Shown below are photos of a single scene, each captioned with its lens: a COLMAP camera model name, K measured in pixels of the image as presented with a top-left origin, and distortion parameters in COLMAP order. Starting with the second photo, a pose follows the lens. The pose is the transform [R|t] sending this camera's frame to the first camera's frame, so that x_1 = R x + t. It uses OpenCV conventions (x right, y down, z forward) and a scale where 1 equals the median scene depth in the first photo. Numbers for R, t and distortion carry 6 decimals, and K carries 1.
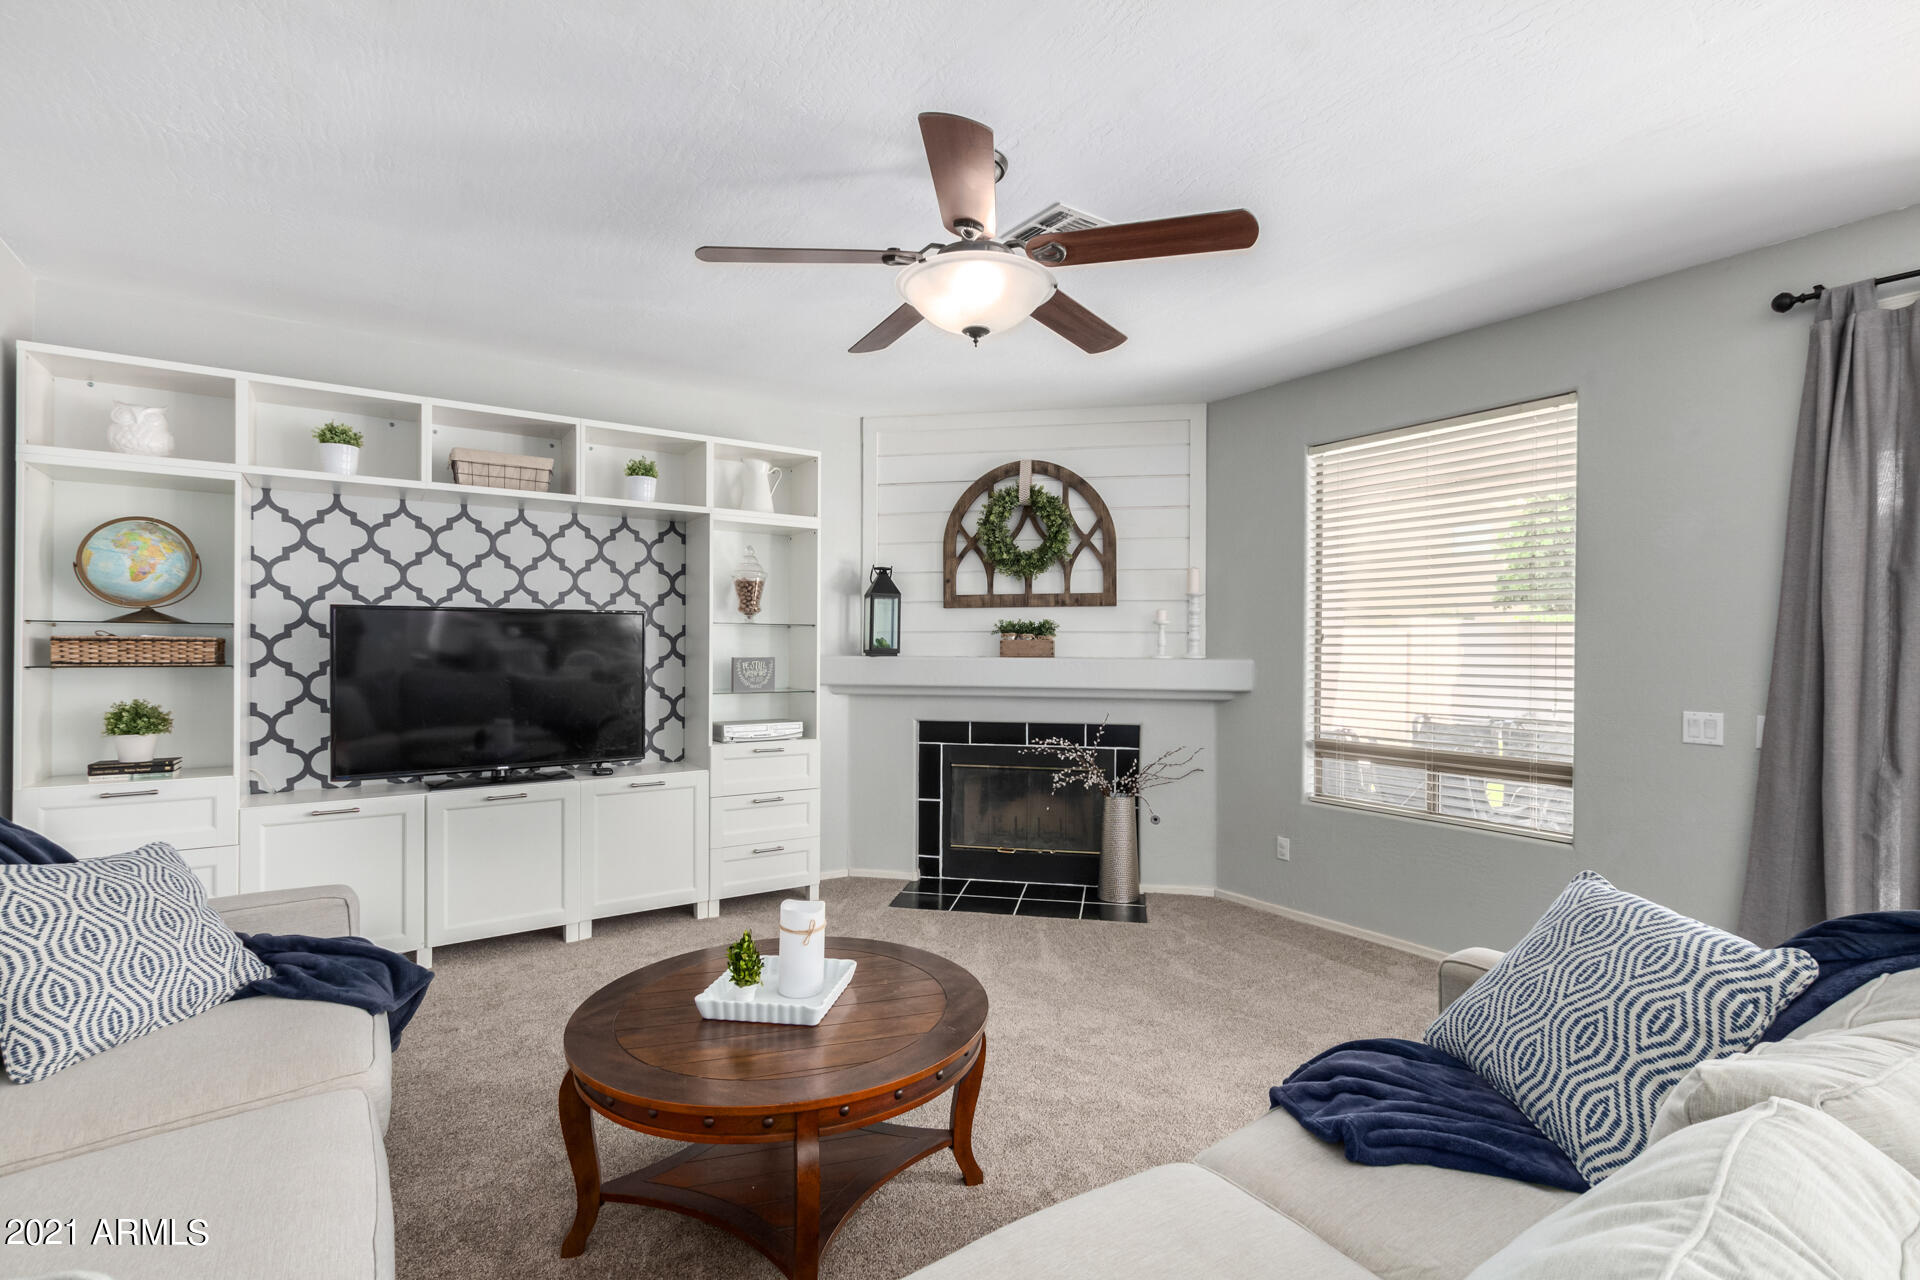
lens RADIAL K [[877.5, 0, 961.5], [0, 877.5, 646.1], [0, 0, 1]] dist [0.001575, -0.000808]
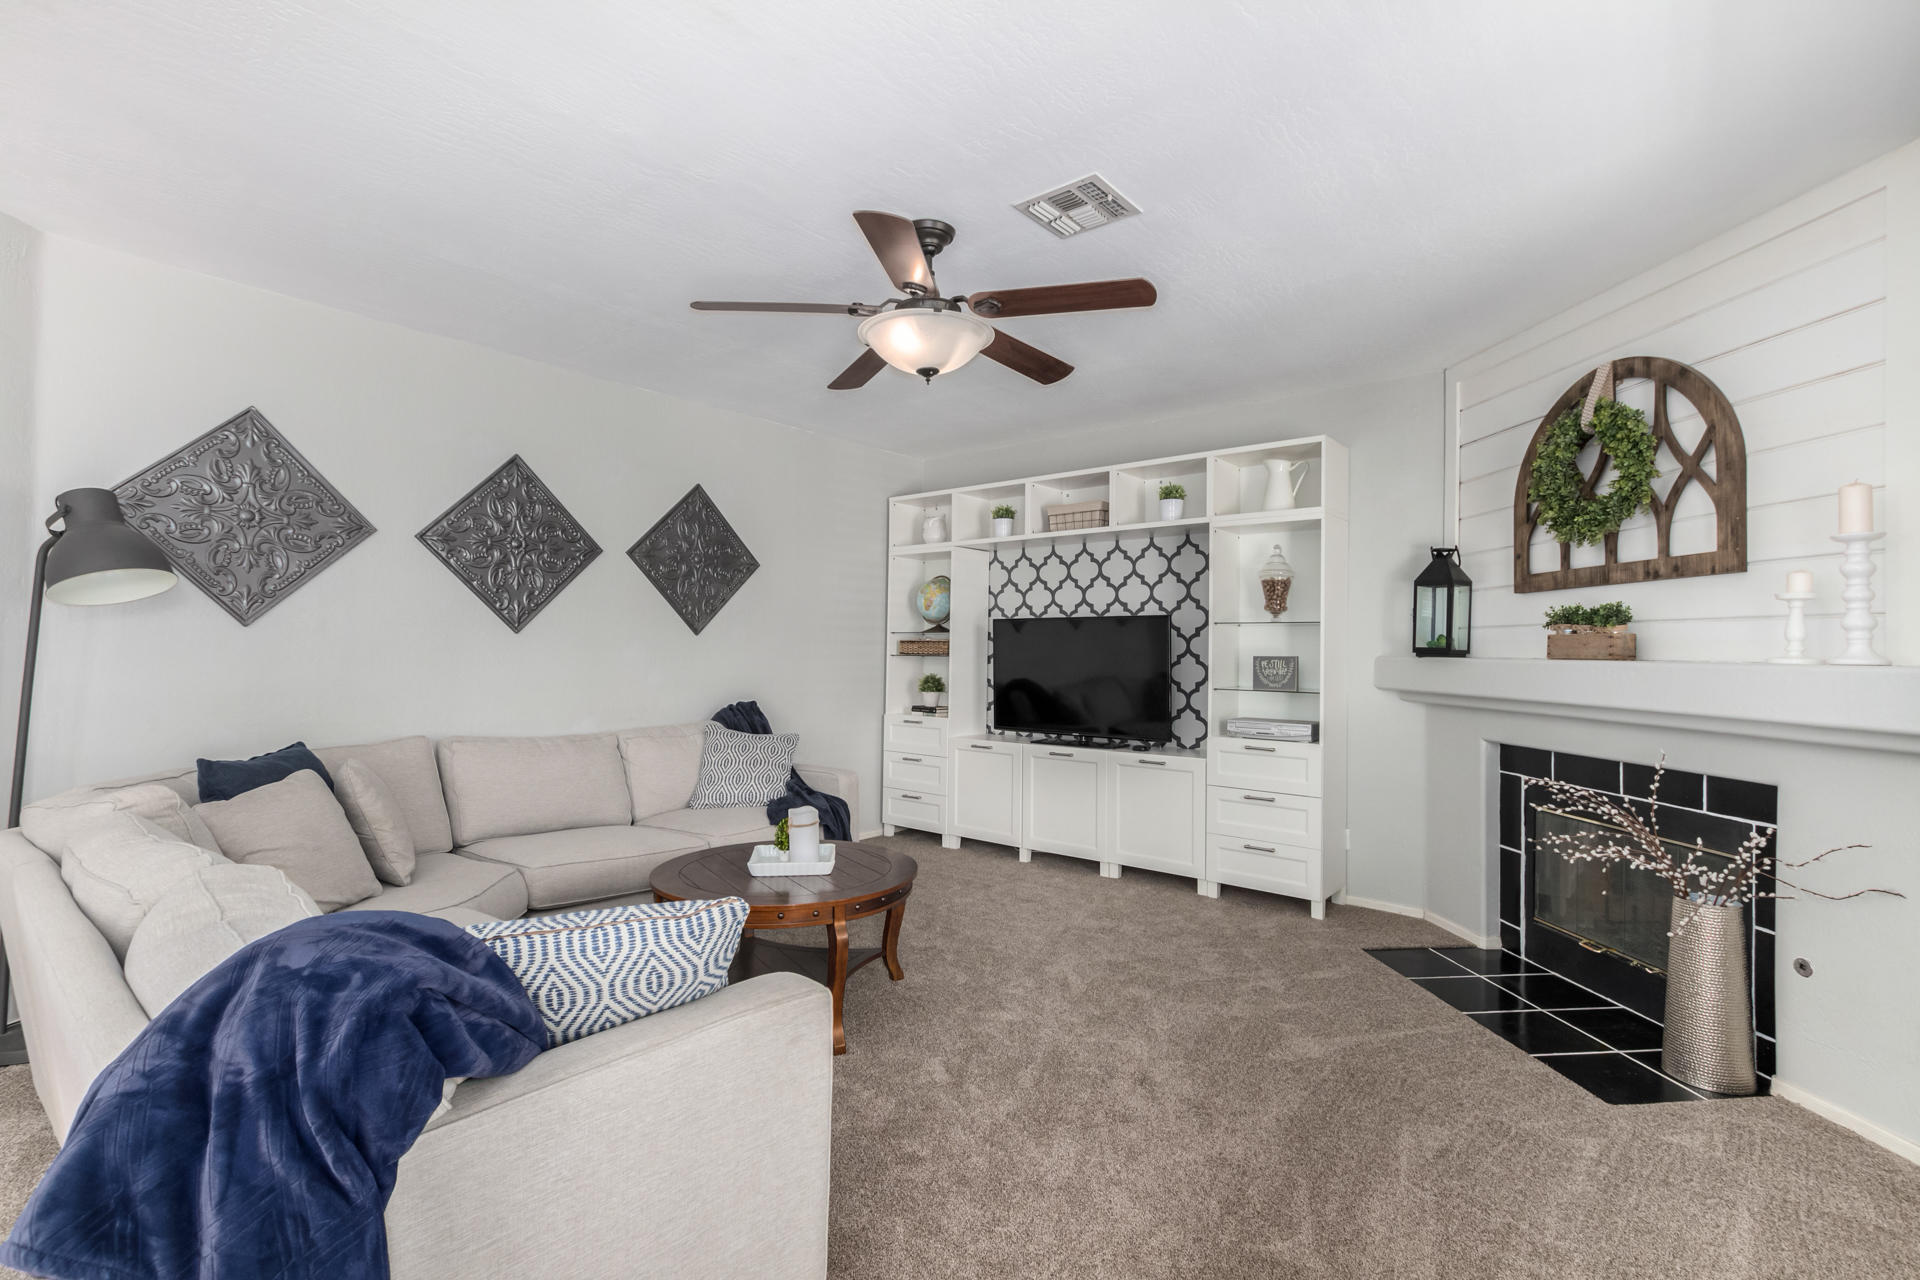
lens RADIAL K [[877.5, 0, 961.5], [0, 877.5, 646.1], [0, 0, 1]] dist [0.001575, -0.000808]
pose [[0.280454, -0.003805, -0.959860, 0.582601], [-0.003789, 0.999980, -0.005071, 0.007113], [0.959860, 0.005059, 0.280434, 0.353847]]
